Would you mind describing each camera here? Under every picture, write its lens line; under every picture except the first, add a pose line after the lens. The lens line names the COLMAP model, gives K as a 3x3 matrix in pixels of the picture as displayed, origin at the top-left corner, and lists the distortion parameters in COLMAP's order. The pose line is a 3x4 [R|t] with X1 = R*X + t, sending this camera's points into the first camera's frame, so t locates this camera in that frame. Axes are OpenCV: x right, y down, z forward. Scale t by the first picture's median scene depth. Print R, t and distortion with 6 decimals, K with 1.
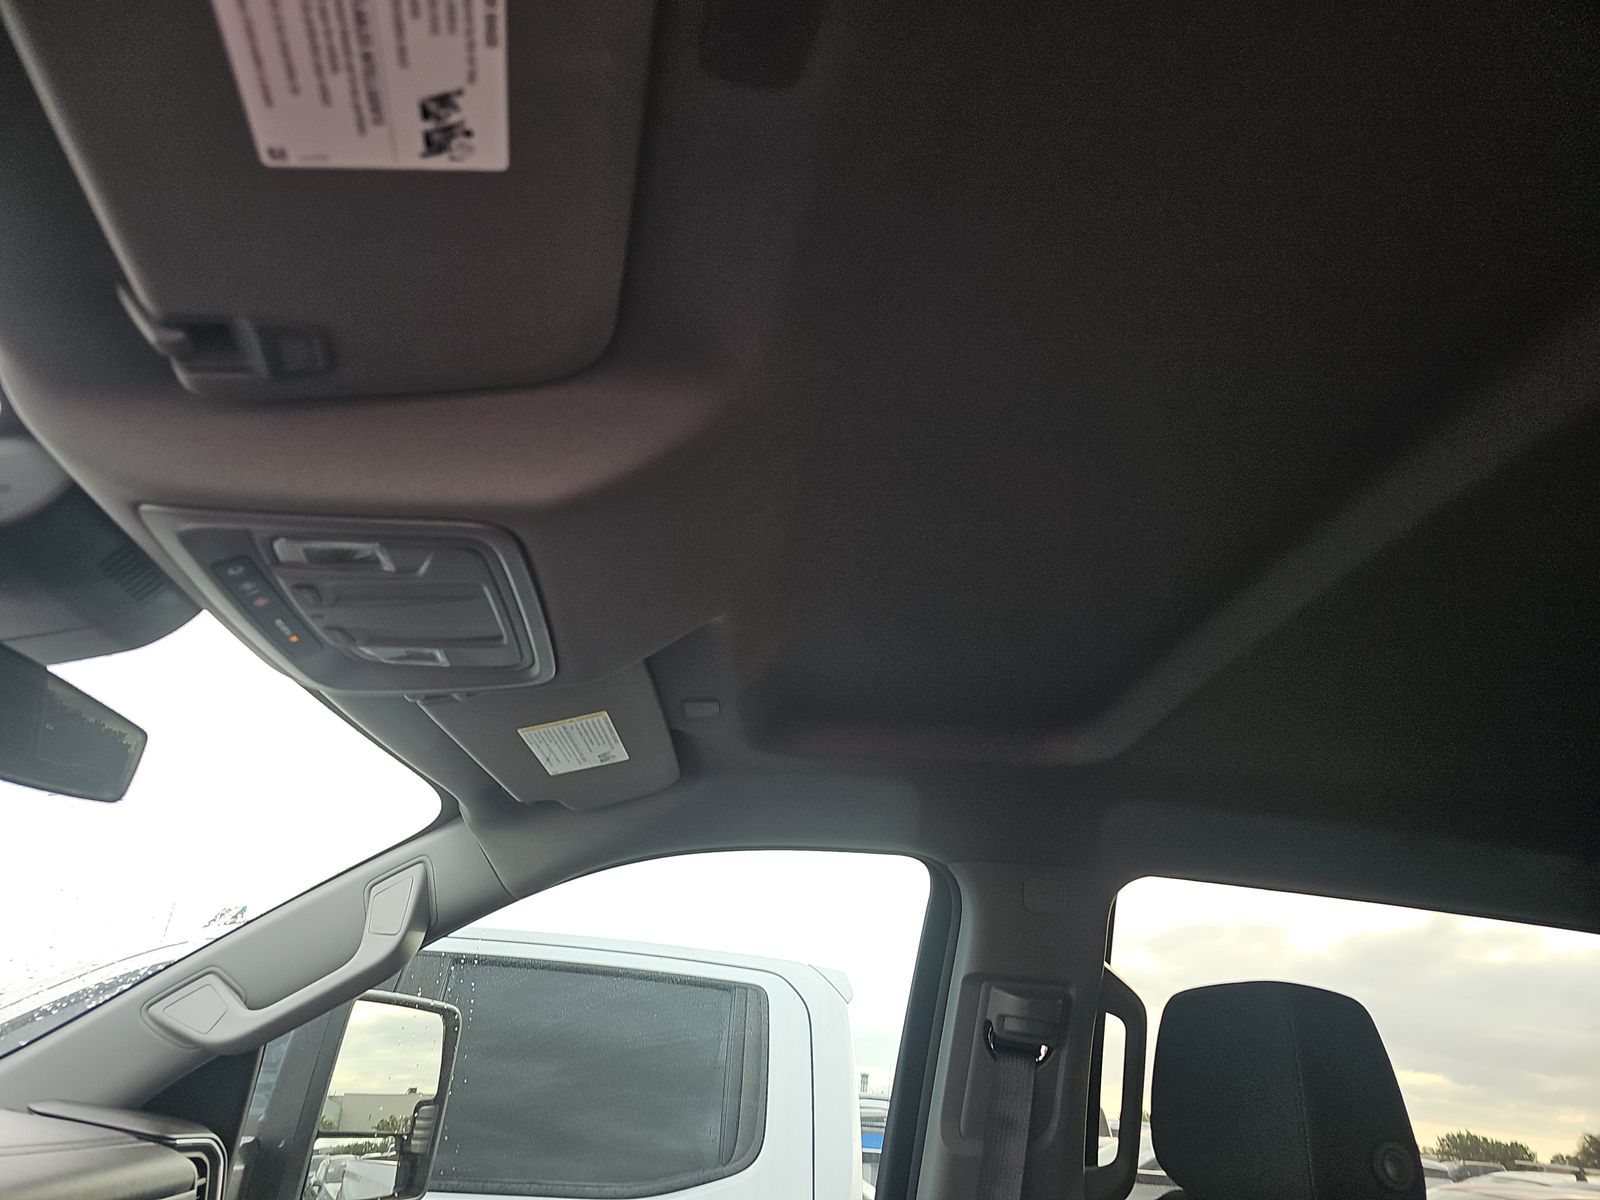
lens RADIAL K [[1075.7, 0, 790.4], [0, 1075.7, 599.8], [0, 0, 1]] dist [0.050725, -0.041267]
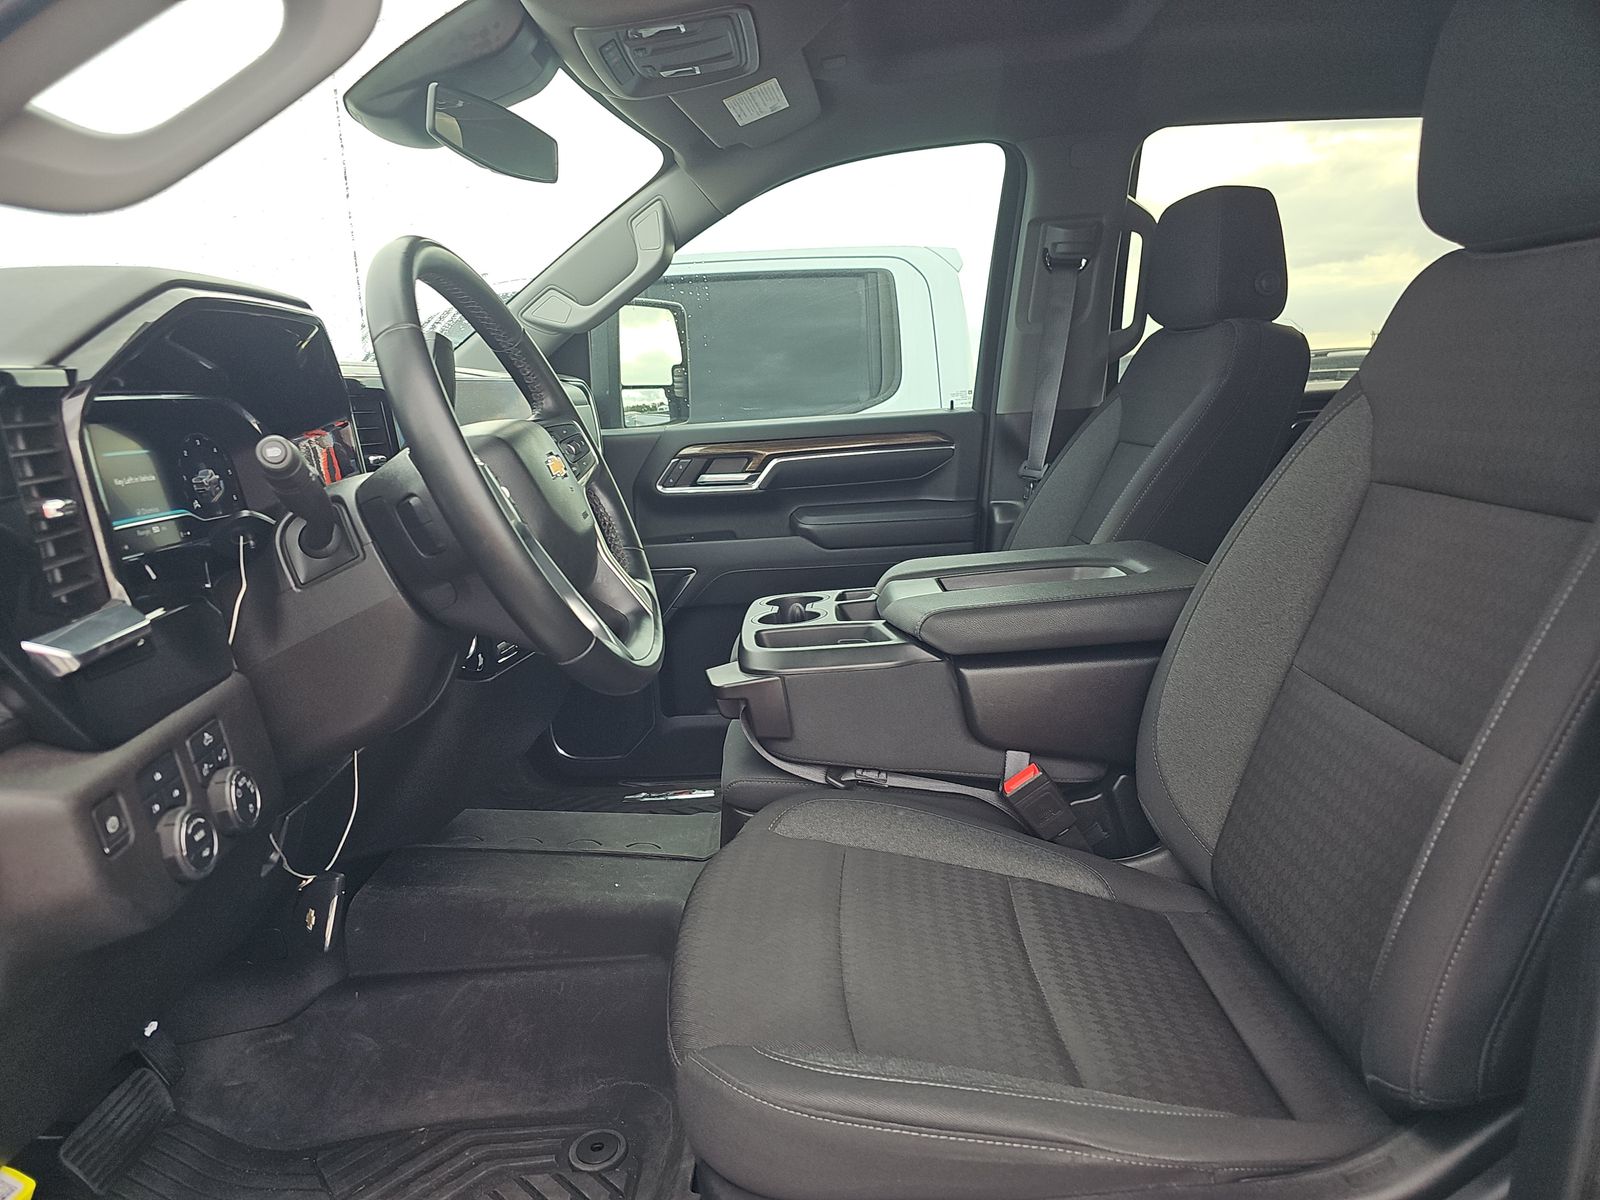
lens RADIAL K [[1075.7, 0, 788.2], [0, 1075.7, 608.2], [0, 0, 1]] dist [0.050725, -0.041267]
pose [[0.984713, -0.101725, -0.141395, -0.007625], [0.165088, 0.803944, 0.571331, -0.130909], [0.055555, -0.585940, 0.808448, -0.537041]]
